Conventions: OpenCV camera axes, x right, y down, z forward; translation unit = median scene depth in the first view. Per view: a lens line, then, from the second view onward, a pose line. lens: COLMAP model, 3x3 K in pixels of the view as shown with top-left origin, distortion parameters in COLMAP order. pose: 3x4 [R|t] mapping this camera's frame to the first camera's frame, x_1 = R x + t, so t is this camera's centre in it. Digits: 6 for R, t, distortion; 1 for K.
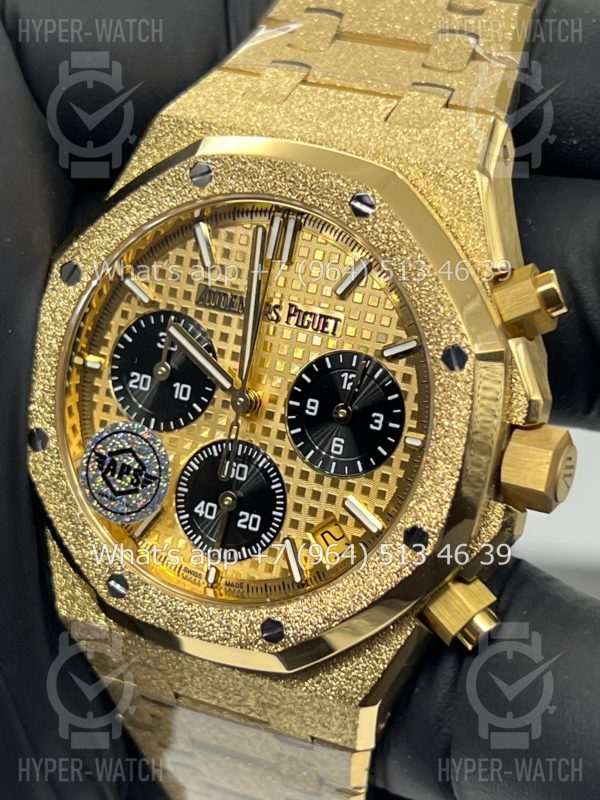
lens RADIAL K [[1877.9, 0, 300.0], [0, 1877.9, 400.0], [0, 0, 1]] dist [0.067445, -0.064351]
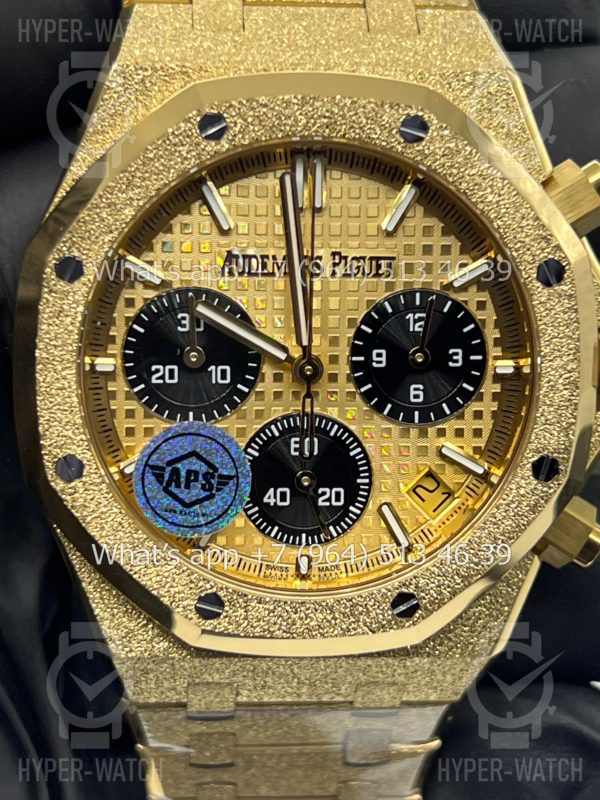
lens RADIAL K [[1877.9, 0, 300.0], [0, 1877.9, 400.0], [0, 0, 1]] dist [0.067445, -0.064351]
pose [[0.868215, -0.236605, 0.436142, -0.426790], [0.199871, 0.971288, 0.129041, -0.101301], [-0.454151, -0.024863, 0.890578, 0.202341]]
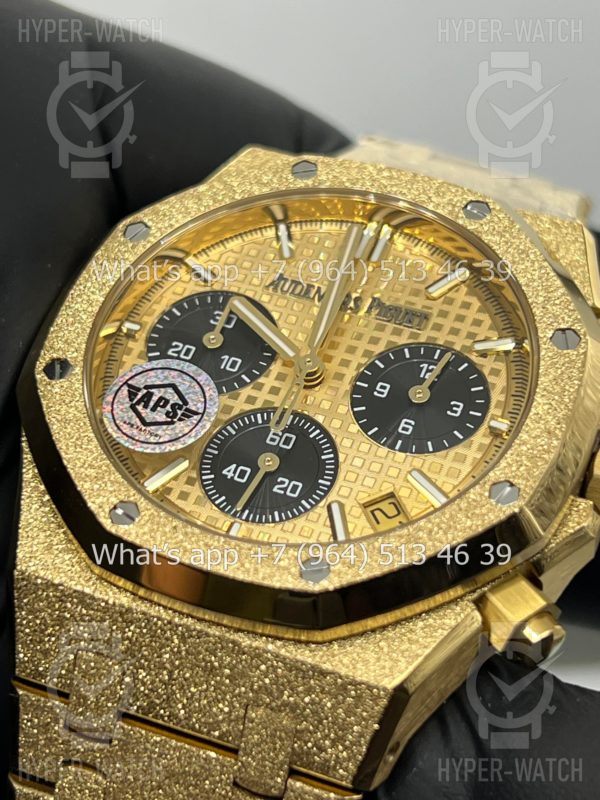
lens RADIAL K [[1877.9, 0, 300.0], [0, 1877.9, 400.0], [0, 0, 1]] dist [0.067445, -0.064351]
pose [[0.937241, 0.304216, 0.170386, -0.184581], [-0.158734, 0.807346, -0.568327, 0.531768], [-0.310455, 0.505614, 0.804967, 0.274230]]
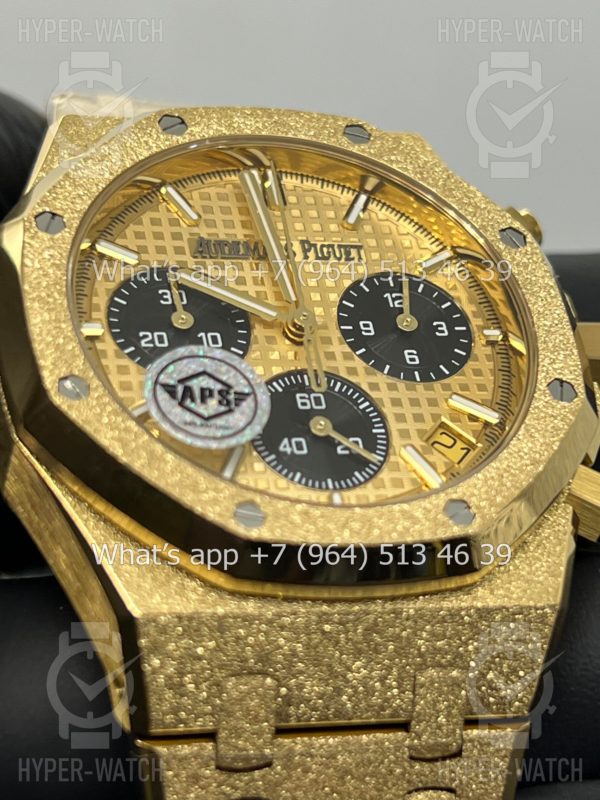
lens RADIAL K [[1877.9, 0, 300.0], [0, 1877.9, 400.0], [0, 0, 1]] dist [0.067445, -0.064351]
pose [[0.728200, 0.073755, 0.681385, -0.613222], [0.372854, 0.791565, -0.484153, 0.444575], [-0.575069, 0.606617, 0.548918, 0.548351]]
